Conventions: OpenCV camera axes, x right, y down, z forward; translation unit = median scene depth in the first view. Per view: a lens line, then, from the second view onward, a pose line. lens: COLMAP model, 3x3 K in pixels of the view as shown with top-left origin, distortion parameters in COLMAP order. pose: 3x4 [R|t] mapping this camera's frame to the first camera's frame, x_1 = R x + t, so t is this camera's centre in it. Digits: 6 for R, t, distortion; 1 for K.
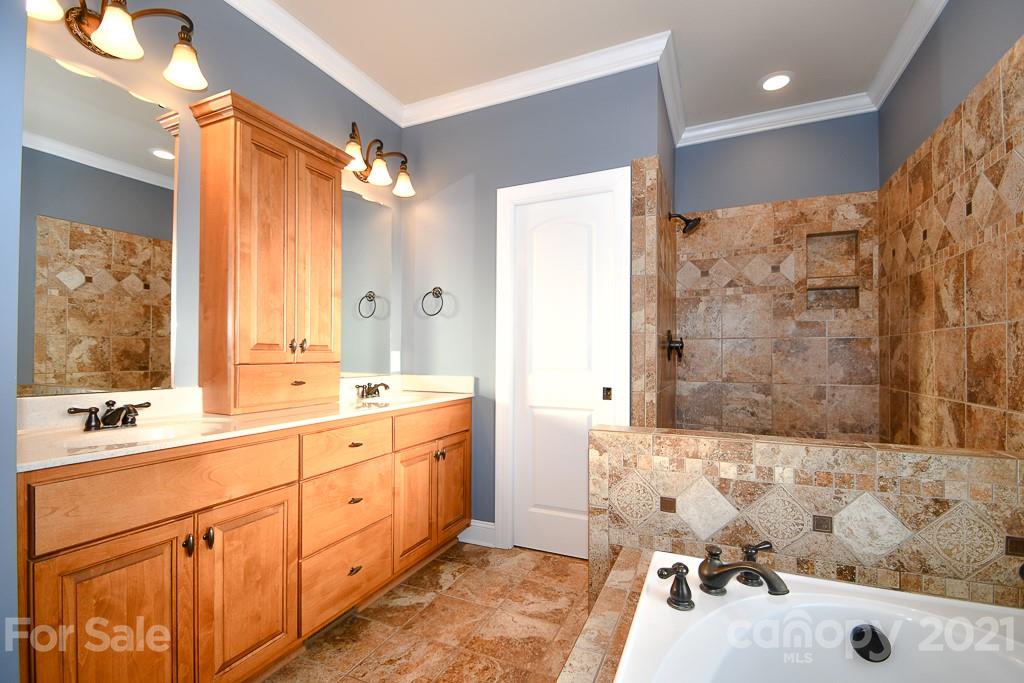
lens RADIAL K [[446.6, 0, 507.1], [0, 446.6, 348.3], [0, 0, 1]] dist [0.006071, -0.008643]
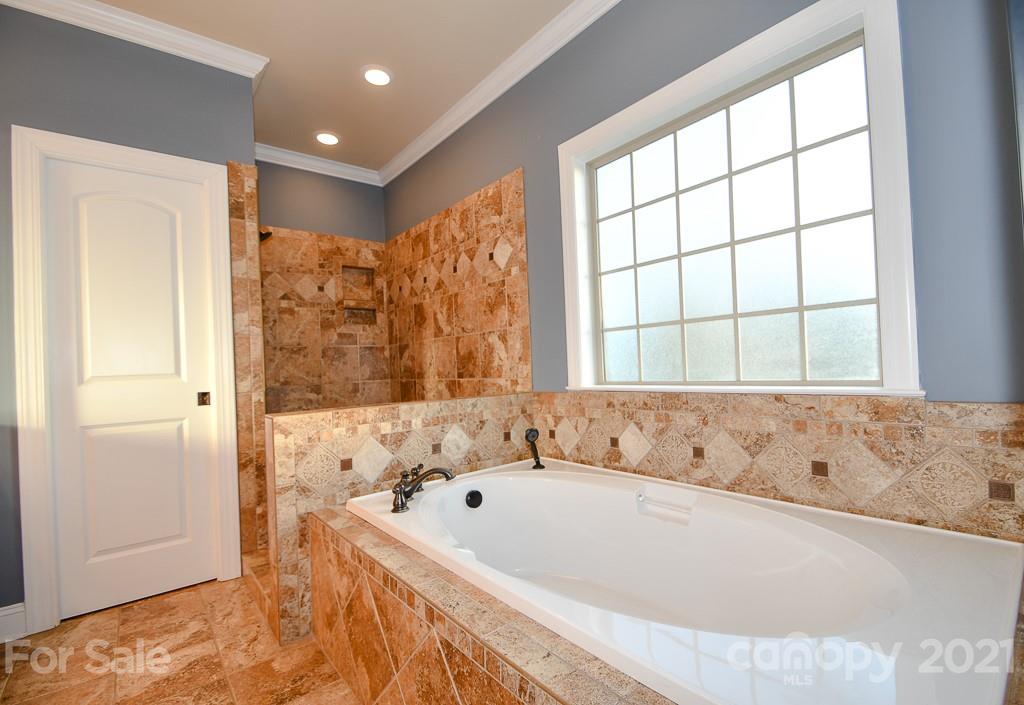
lens RADIAL K [[463.7, 0, 508.0], [0, 463.7, 358.4], [0, 0, 1]] dist [-0.013197, -0.000648]
pose [[0.444989, -0.002890, 0.895532, -0.383481], [0.027659, 0.999562, -0.010518, 0.048217], [-0.895109, 0.029450, 0.444874, 0.000932]]
